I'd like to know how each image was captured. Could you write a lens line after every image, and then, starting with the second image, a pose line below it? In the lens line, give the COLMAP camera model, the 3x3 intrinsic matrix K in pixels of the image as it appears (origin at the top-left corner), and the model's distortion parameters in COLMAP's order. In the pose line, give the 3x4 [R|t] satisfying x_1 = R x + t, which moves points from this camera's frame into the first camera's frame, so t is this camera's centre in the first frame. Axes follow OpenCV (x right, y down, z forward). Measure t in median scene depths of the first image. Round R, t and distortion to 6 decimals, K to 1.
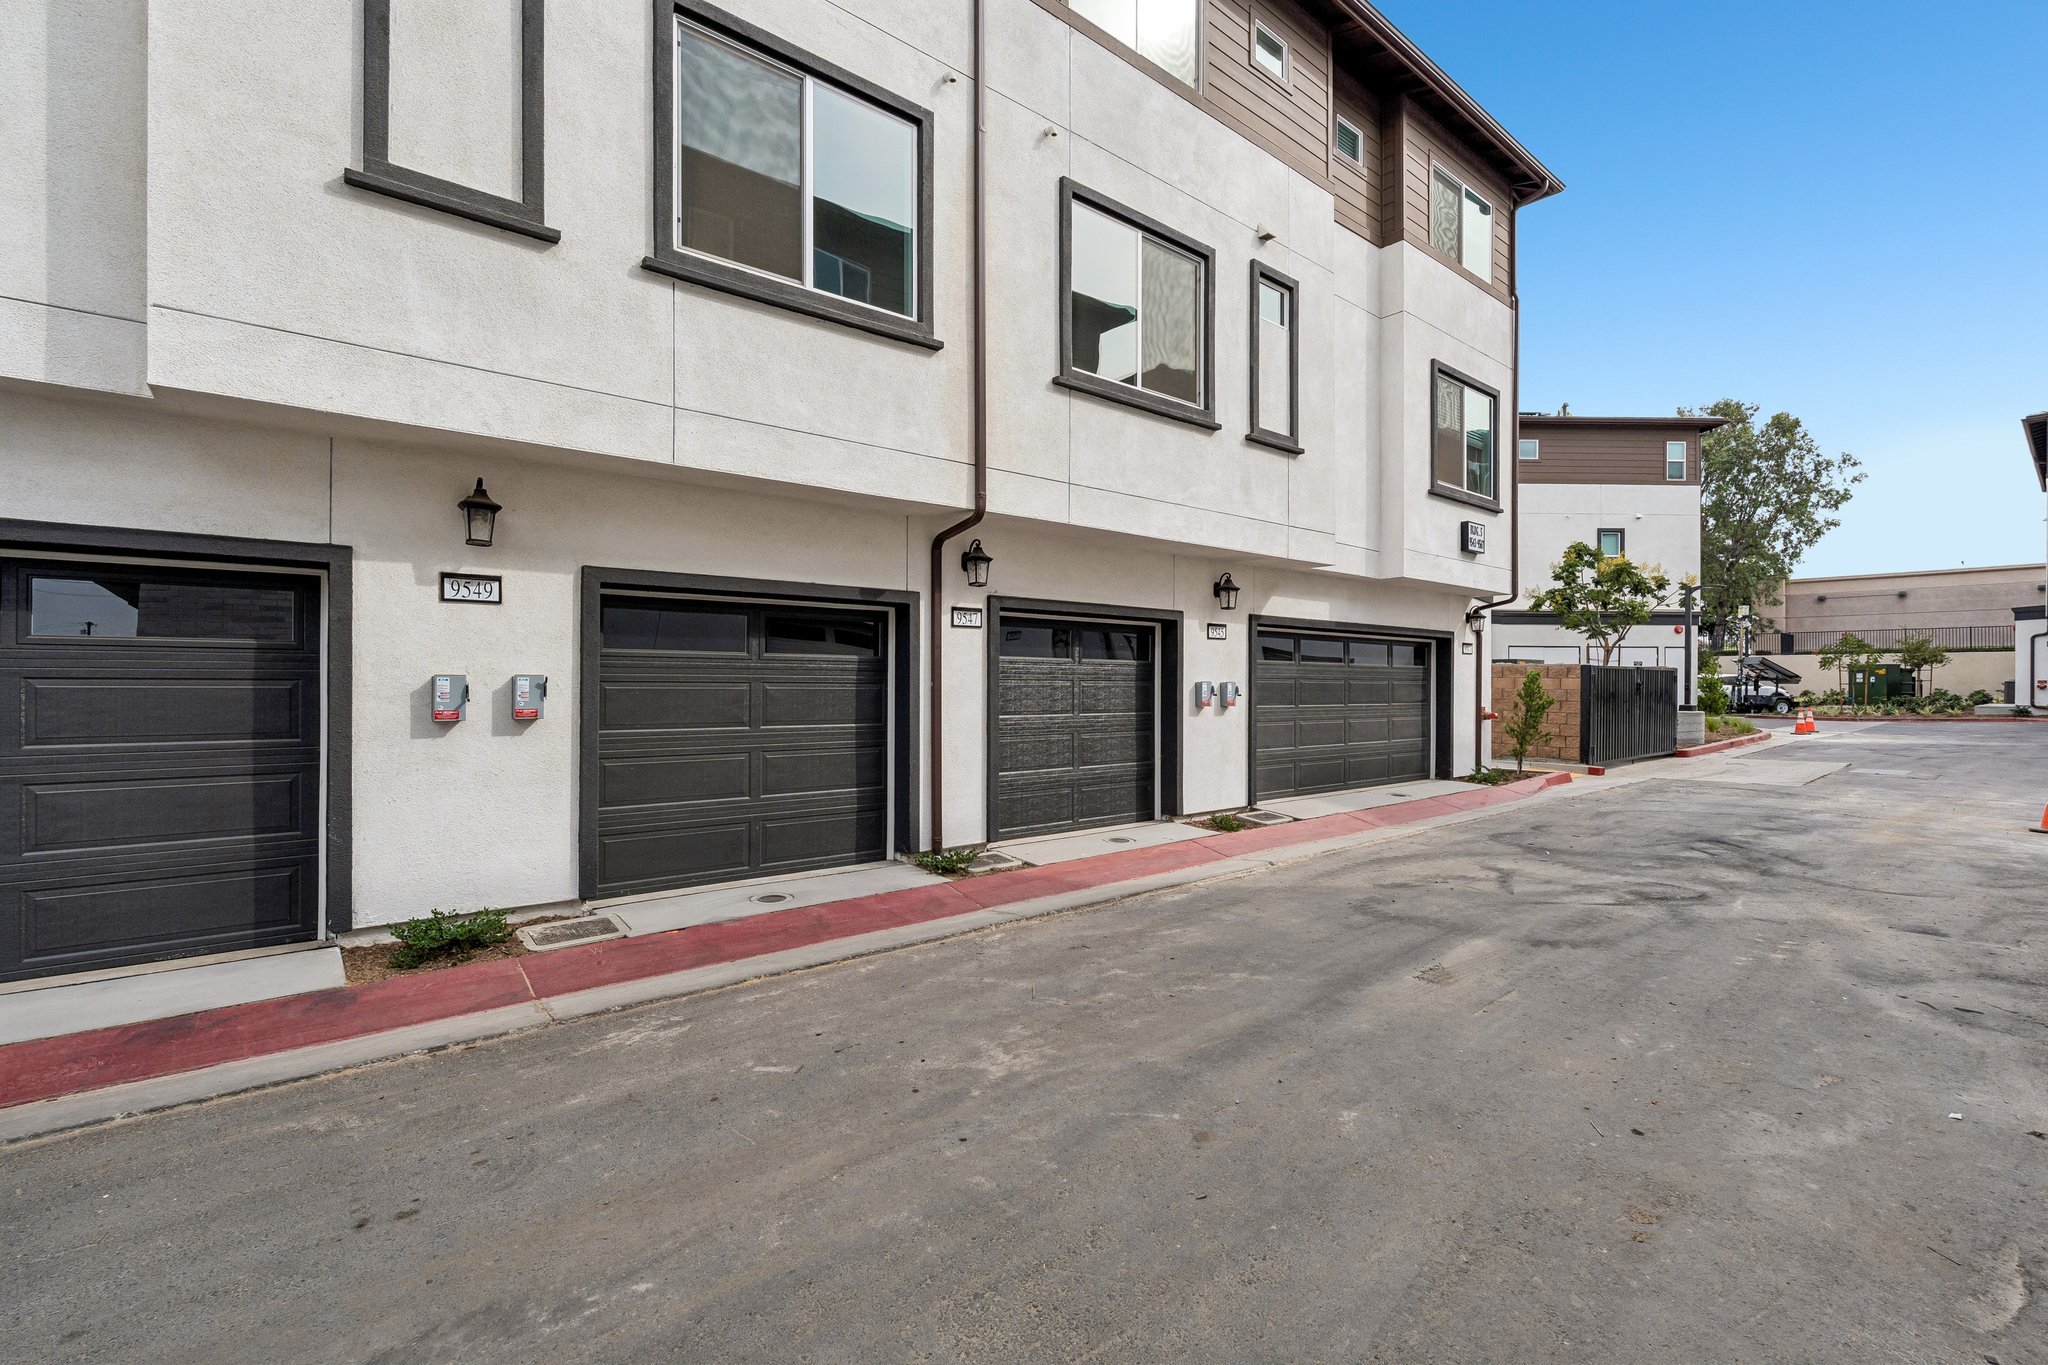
lens RADIAL K [[923.7, 0, 1023.7], [0, 923.7, 658.0], [0, 0, 1]] dist [-0.001290, -0.000023]
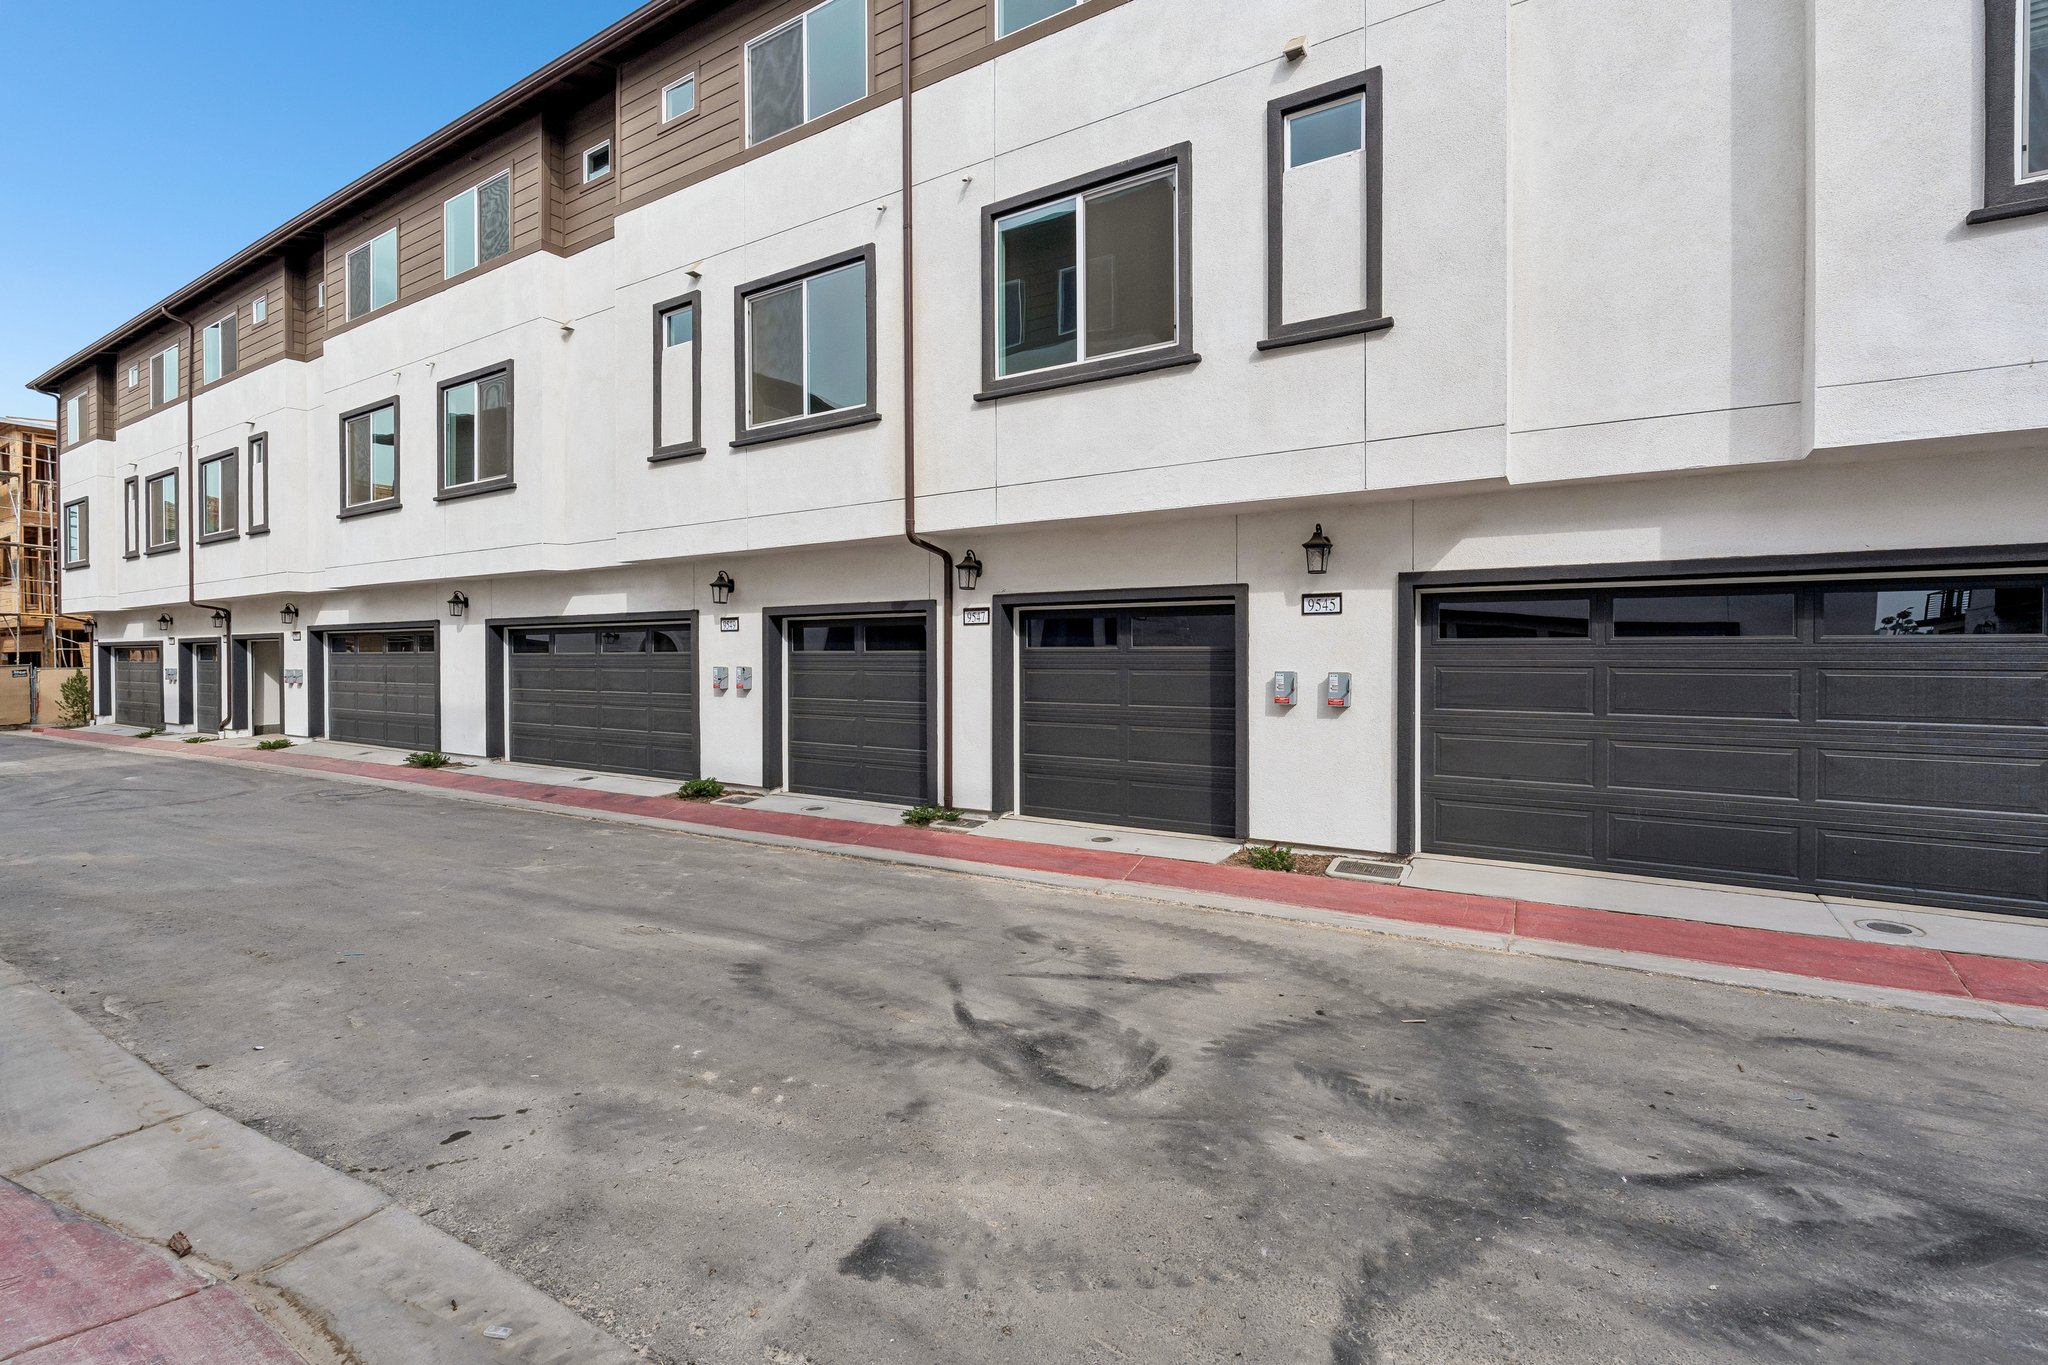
lens RADIAL K [[849.8, 0, 1025.9], [0, 849.8, 666.1], [0, 0, 1]] dist [-0.000745, 0.000064]
pose [[0.325751, -0.012123, -0.945378, 0.976924], [0.014618, 0.999863, -0.007785, 0.029194], [0.945343, -0.011283, 0.325884, 0.694641]]
